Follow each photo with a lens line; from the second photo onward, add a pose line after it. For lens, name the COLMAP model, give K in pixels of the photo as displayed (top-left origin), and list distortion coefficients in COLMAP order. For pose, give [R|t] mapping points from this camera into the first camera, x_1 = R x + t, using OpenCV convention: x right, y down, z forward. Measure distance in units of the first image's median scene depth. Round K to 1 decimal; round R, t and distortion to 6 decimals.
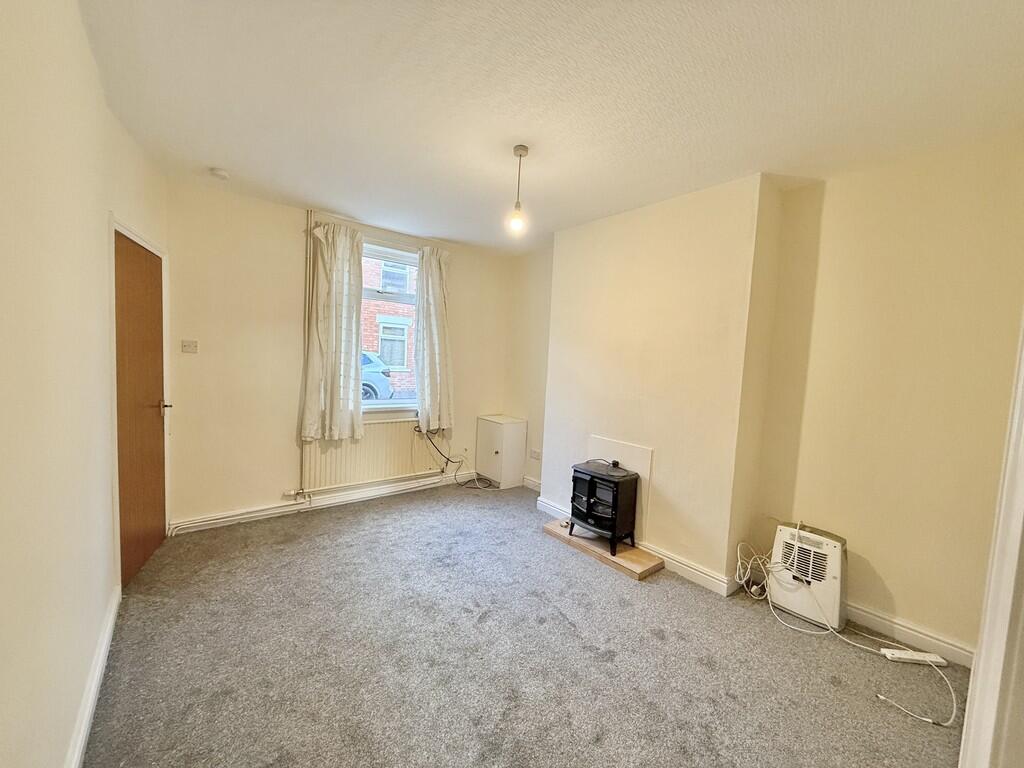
lens RADIAL K [[419.1, 0, 512.0], [0, 419.1, 384.0], [0, 0, 1]] dist [0.000973, 0.000107]
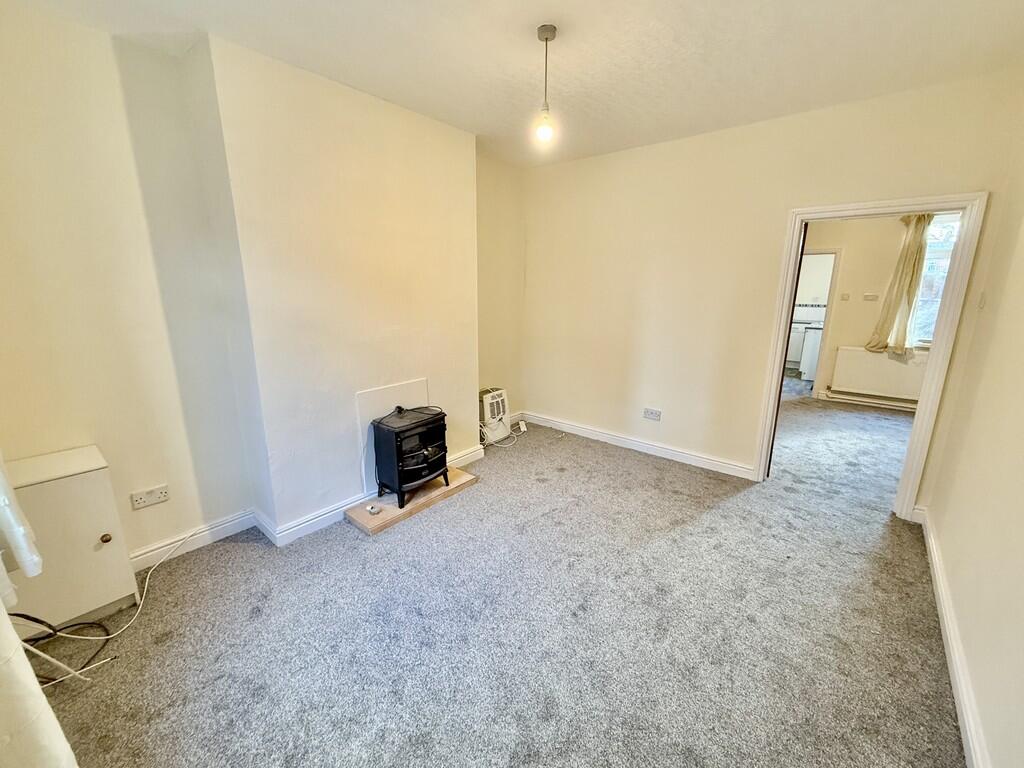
lens RADIAL K [[419.1, 0, 512.0], [0, 419.1, 384.0], [0, 0, 1]] dist [0.000973, 0.000107]
pose [[-0.203710, -0.272484, 0.940348, -0.794668], [0.052057, 0.956115, 0.288331, -0.138199], [-0.977646, 0.107688, -0.180585, 1.144002]]
